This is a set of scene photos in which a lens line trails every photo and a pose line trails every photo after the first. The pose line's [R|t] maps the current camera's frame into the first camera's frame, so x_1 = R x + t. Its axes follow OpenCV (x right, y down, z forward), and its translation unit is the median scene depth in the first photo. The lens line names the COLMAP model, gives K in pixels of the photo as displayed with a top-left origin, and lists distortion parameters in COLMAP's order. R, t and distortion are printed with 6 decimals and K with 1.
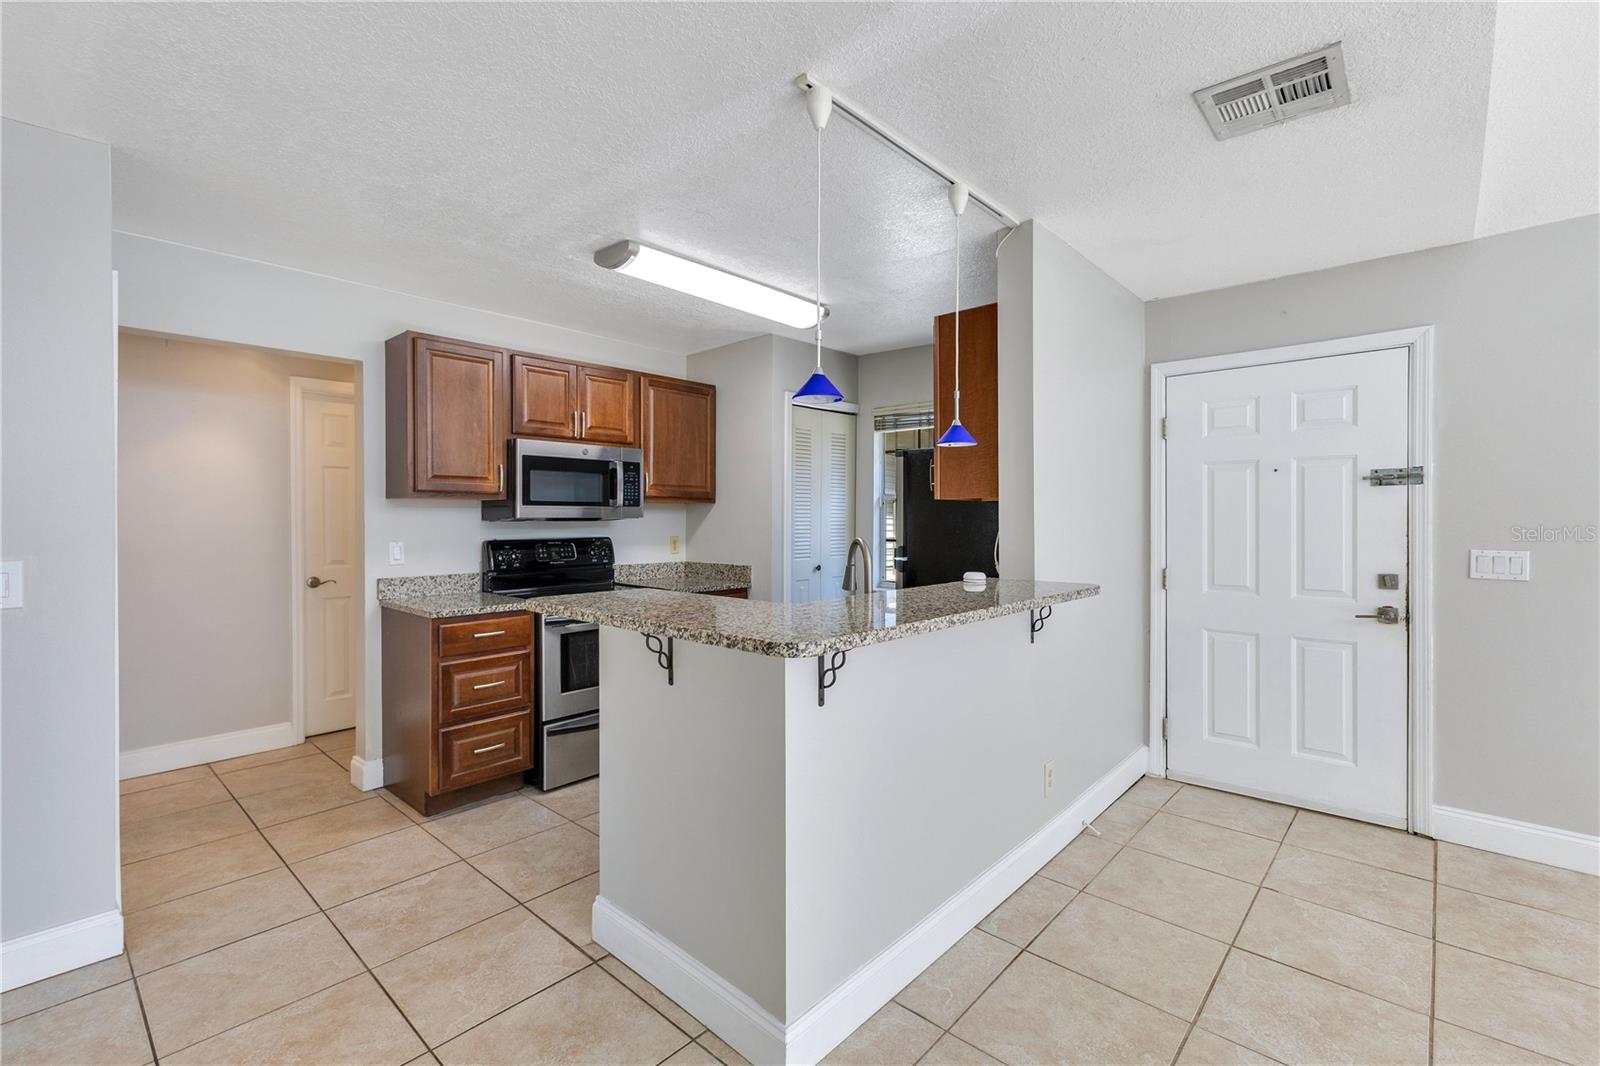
lens RADIAL K [[710.1, 0, 801.3], [0, 710.1, 530.1], [0, 0, 1]] dist [0.005919, -0.001690]
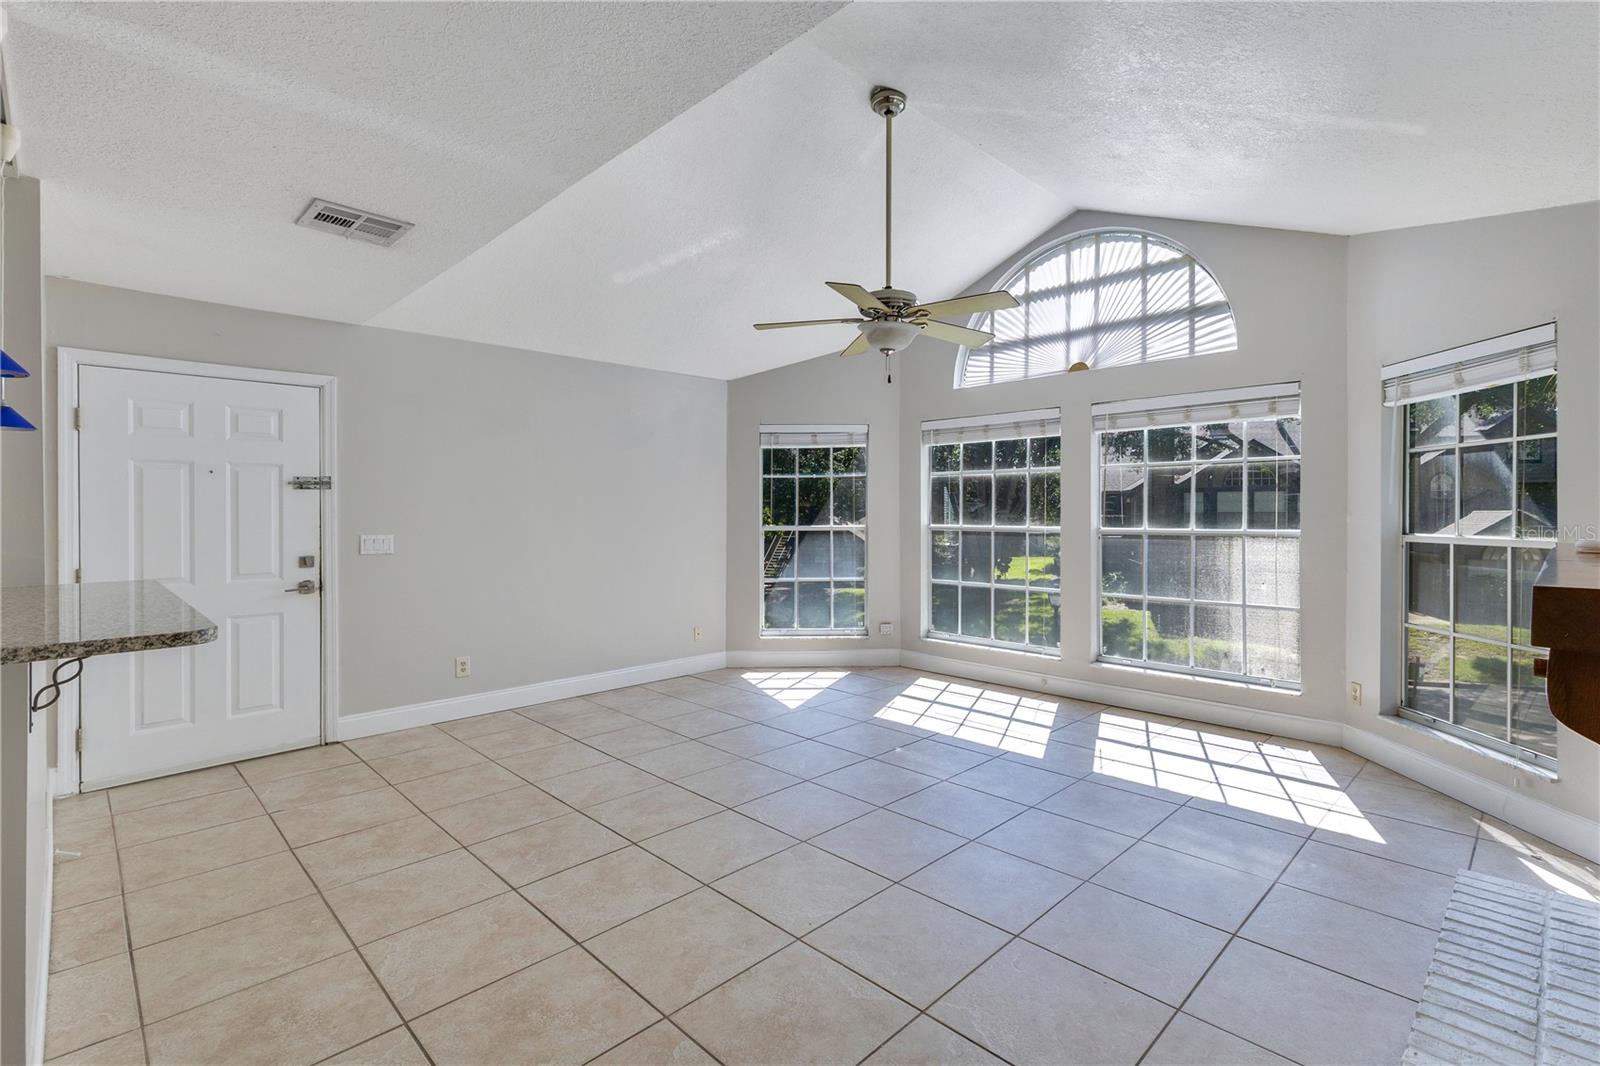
lens RADIAL K [[710.1, 0, 805.7], [0, 710.1, 515.5], [0, 0, 1]] dist [0.005919, -0.001690]
pose [[0.054653, -0.005913, 0.998488, -0.450526], [0.019479, 0.999798, 0.004854, -0.002229], [-0.998315, 0.019184, 0.054757, 0.000666]]
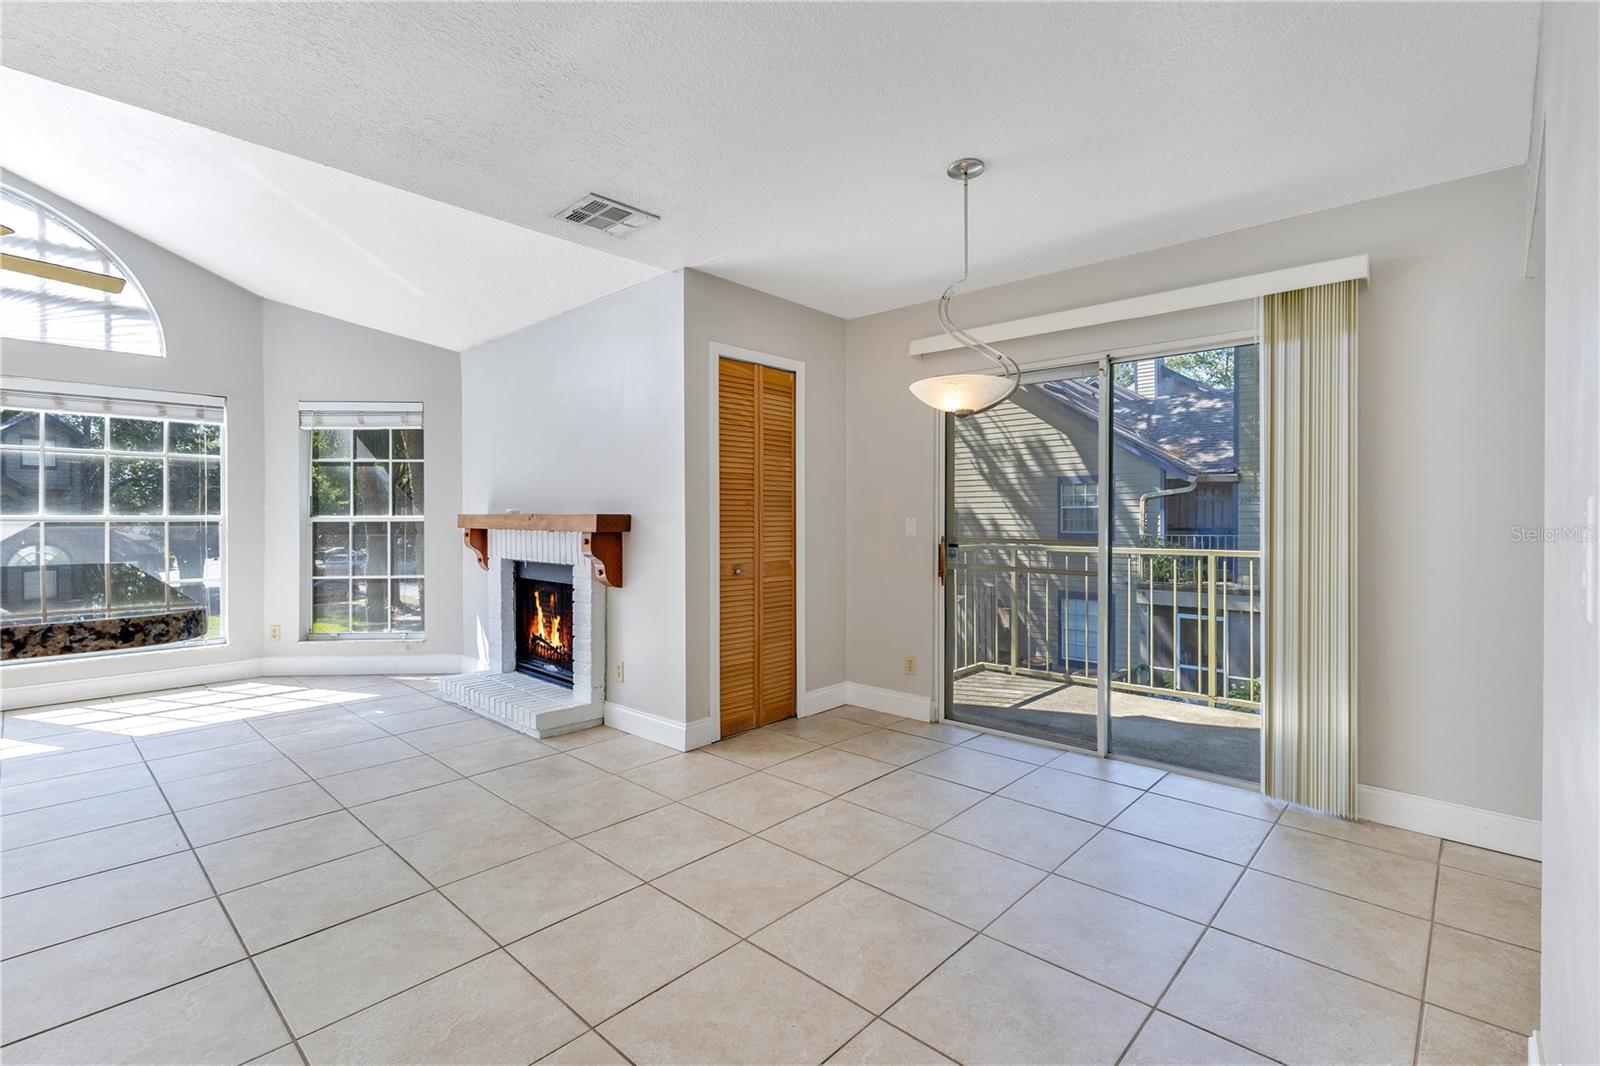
lens RADIAL K [[710.1, 0, 808.7], [0, 710.1, 527.6], [0, 0, 1]] dist [0.005919, -0.001690]
pose [[-0.999941, 0.001760, 0.010717, -0.460722], [0.002073, 0.999570, 0.029252, 0.035307], [-0.010661, 0.029272, -0.999515, 0.887937]]
